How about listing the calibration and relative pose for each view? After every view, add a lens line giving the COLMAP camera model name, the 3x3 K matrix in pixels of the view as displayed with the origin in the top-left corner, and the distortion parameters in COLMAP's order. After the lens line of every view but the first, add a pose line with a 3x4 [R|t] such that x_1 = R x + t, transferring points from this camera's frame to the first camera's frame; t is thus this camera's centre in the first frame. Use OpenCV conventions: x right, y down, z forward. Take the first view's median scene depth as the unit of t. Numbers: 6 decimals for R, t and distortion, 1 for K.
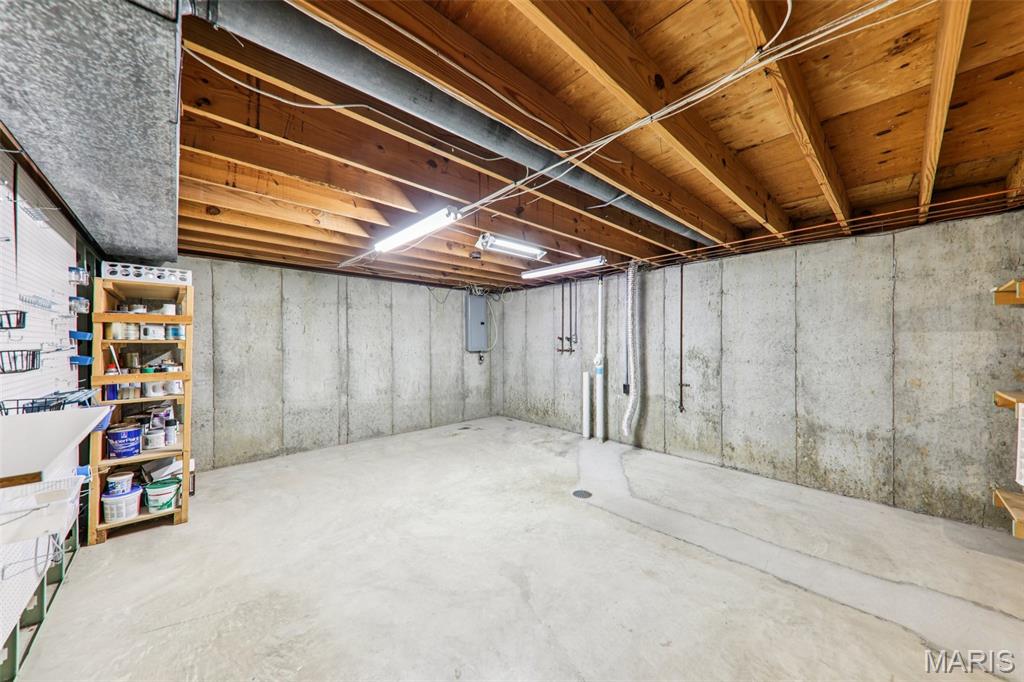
lens RADIAL K [[353.3, 0, 512.9], [0, 353.3, 342.8], [0, 0, 1]] dist [0.022232, -0.003298]
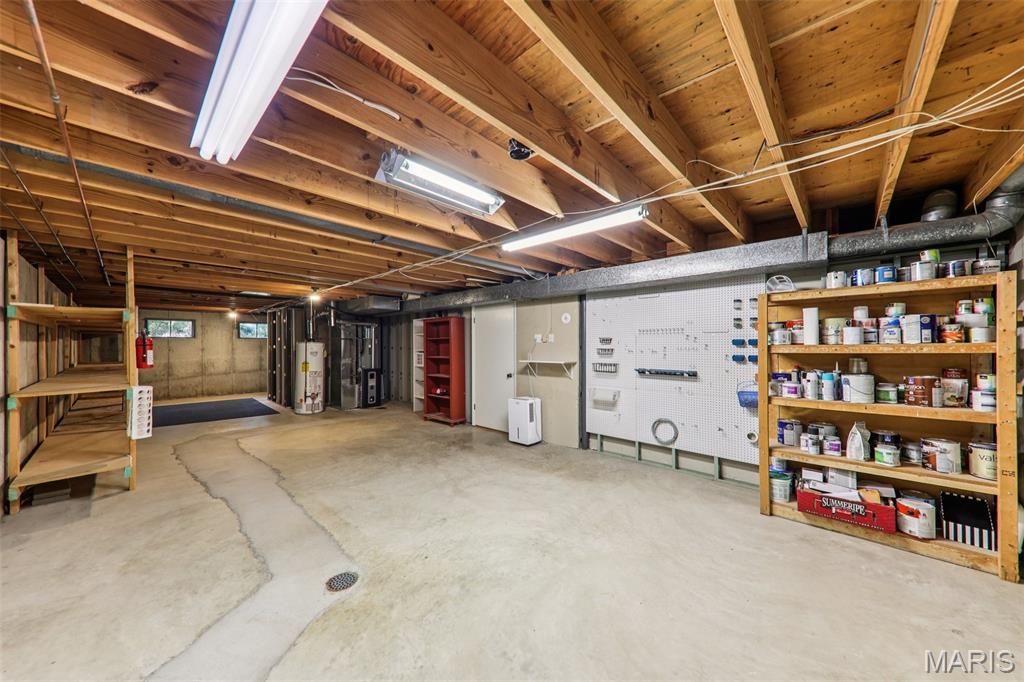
lens RADIAL K [[353.3, 0, 511.1], [0, 353.3, 342.8], [0, 0, 1]] dist [0.022232, -0.003298]
pose [[-0.997259, 0.004642, -0.073850, -0.084700], [0.004800, 0.999987, -0.001966, -0.014788], [0.073840, -0.002315, -0.997267, 2.034497]]
